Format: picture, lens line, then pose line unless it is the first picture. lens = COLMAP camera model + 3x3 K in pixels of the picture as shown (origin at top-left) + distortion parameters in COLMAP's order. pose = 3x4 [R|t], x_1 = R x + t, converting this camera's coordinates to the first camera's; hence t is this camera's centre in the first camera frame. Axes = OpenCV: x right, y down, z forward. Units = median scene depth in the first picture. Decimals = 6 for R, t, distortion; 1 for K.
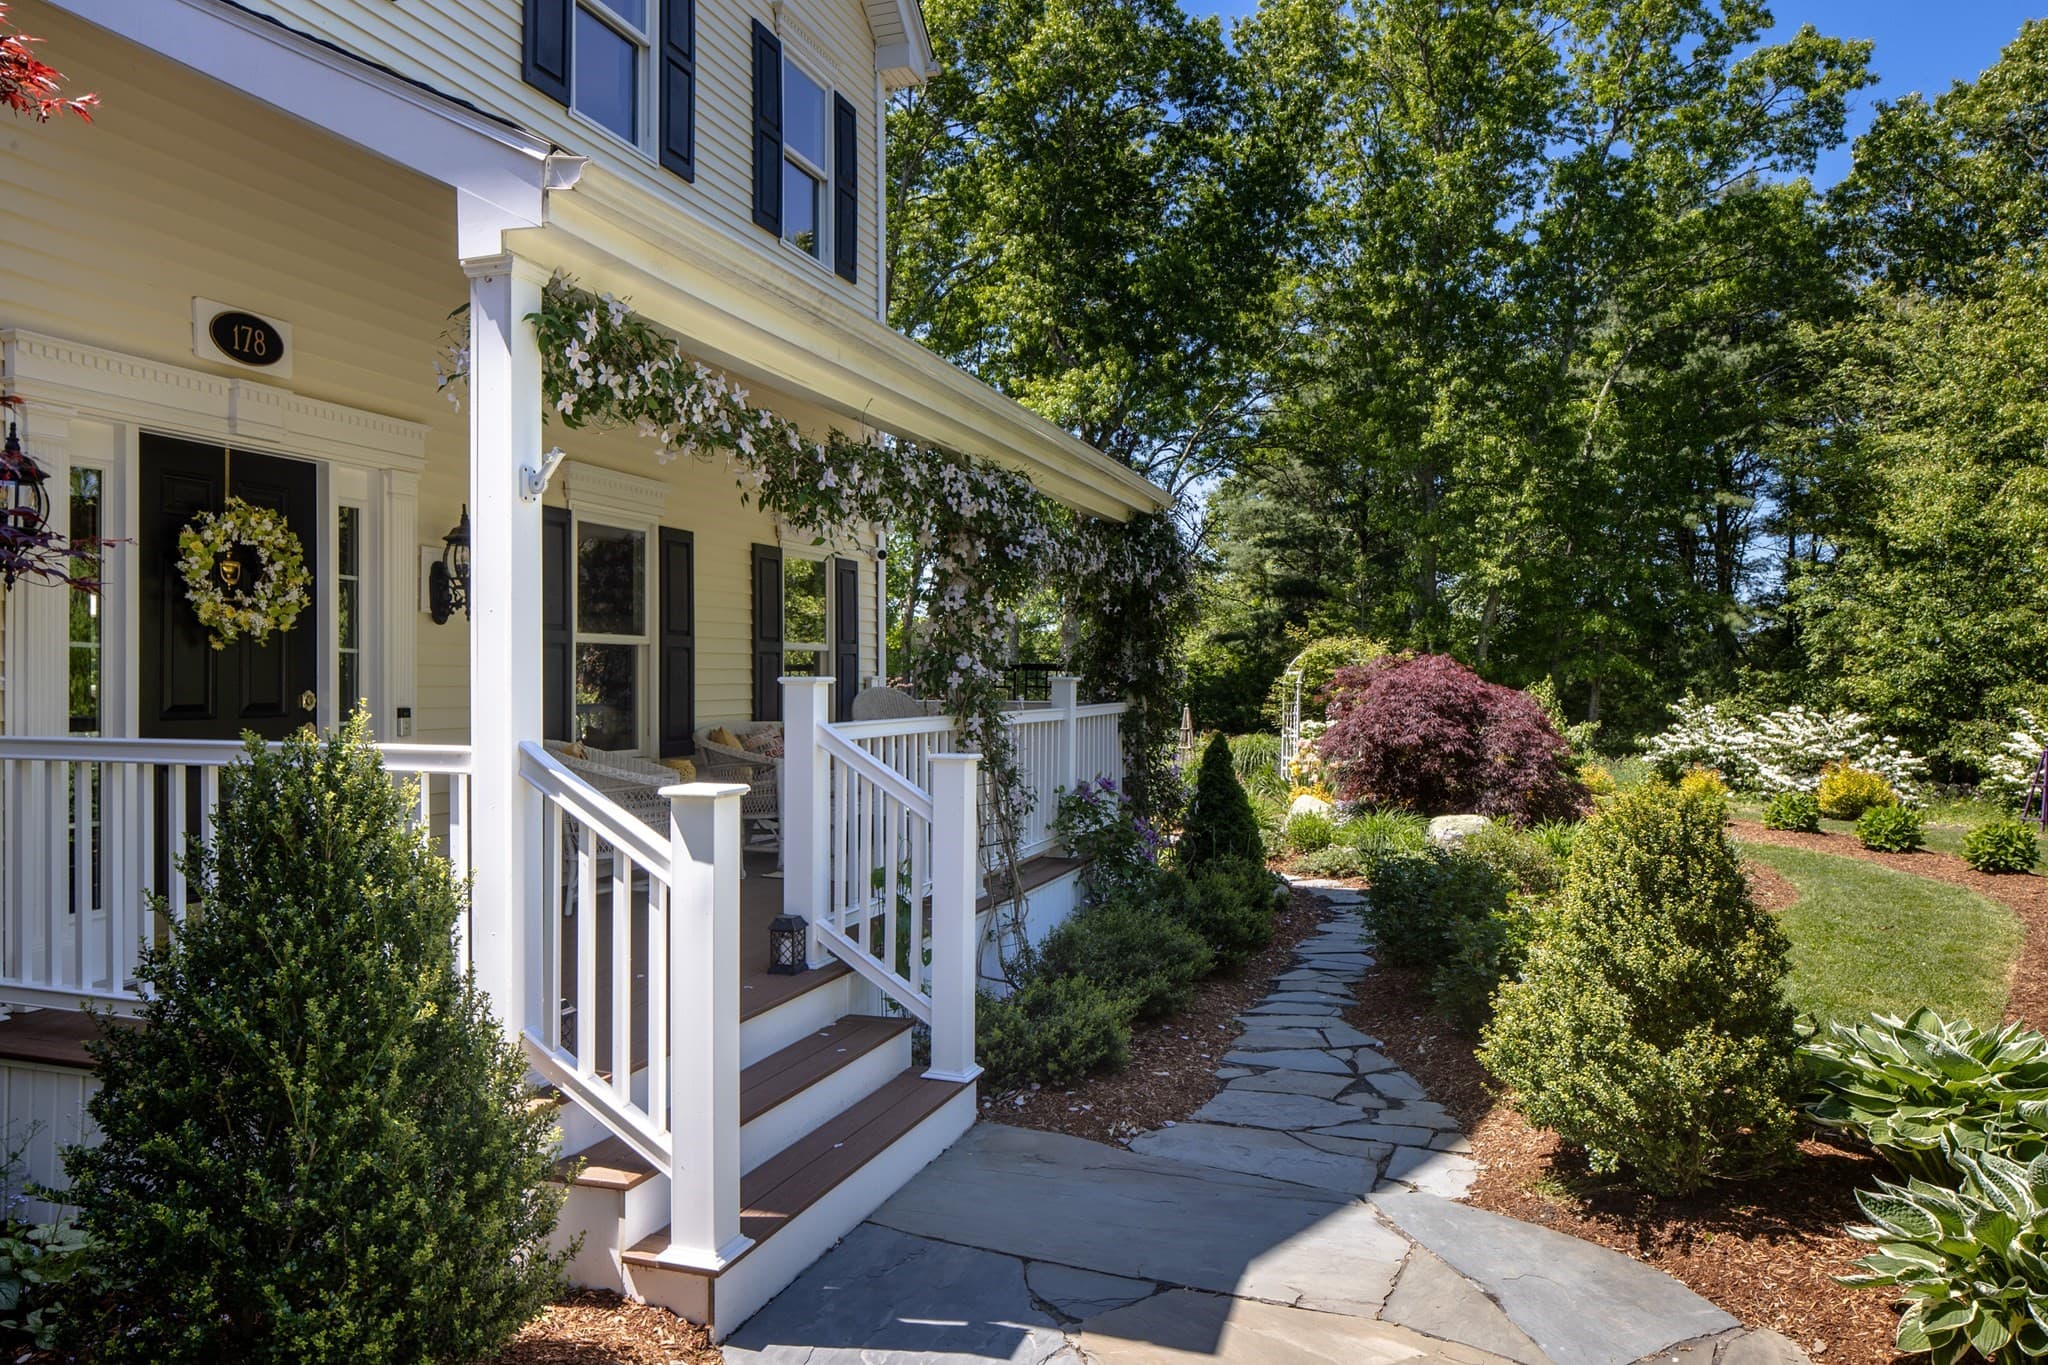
lens RADIAL K [[1362.5, 0, 1028.8], [0, 1362.5, 679.7], [0, 0, 1]] dist [-0.018354, 0.003876]
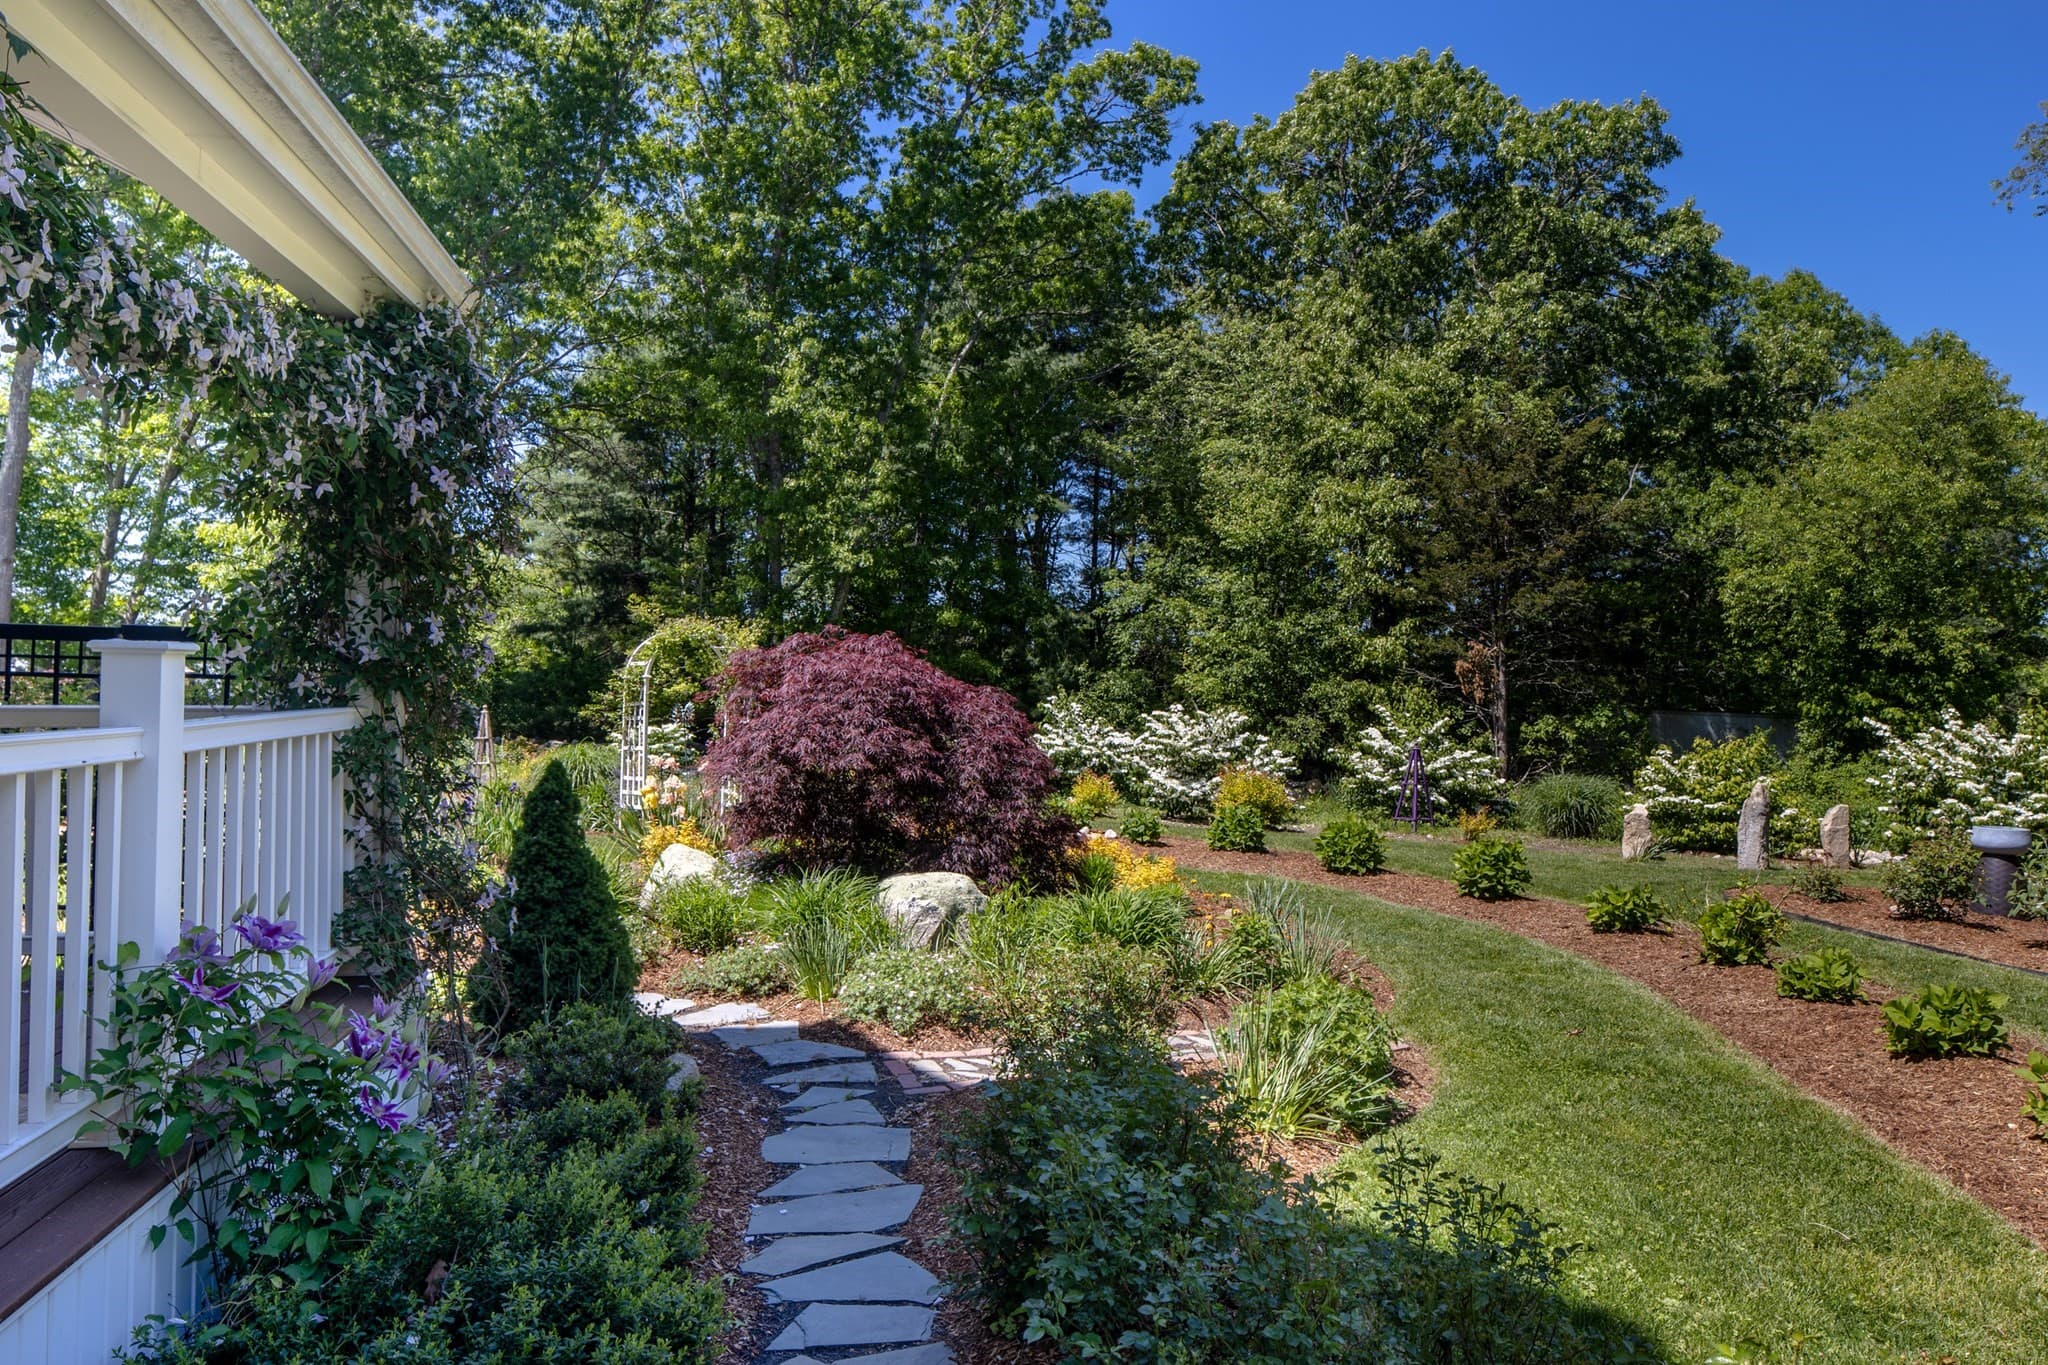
lens RADIAL K [[1362.5, 0, 1020.6], [0, 1362.5, 660.3], [0, 0, 1]] dist [-0.018354, 0.003876]
pose [[0.880823, 0.009752, 0.473346, 0.016440], [-0.003334, 0.999891, -0.014395, 0.001973], [-0.473435, 0.011101, 0.880759, 0.153029]]
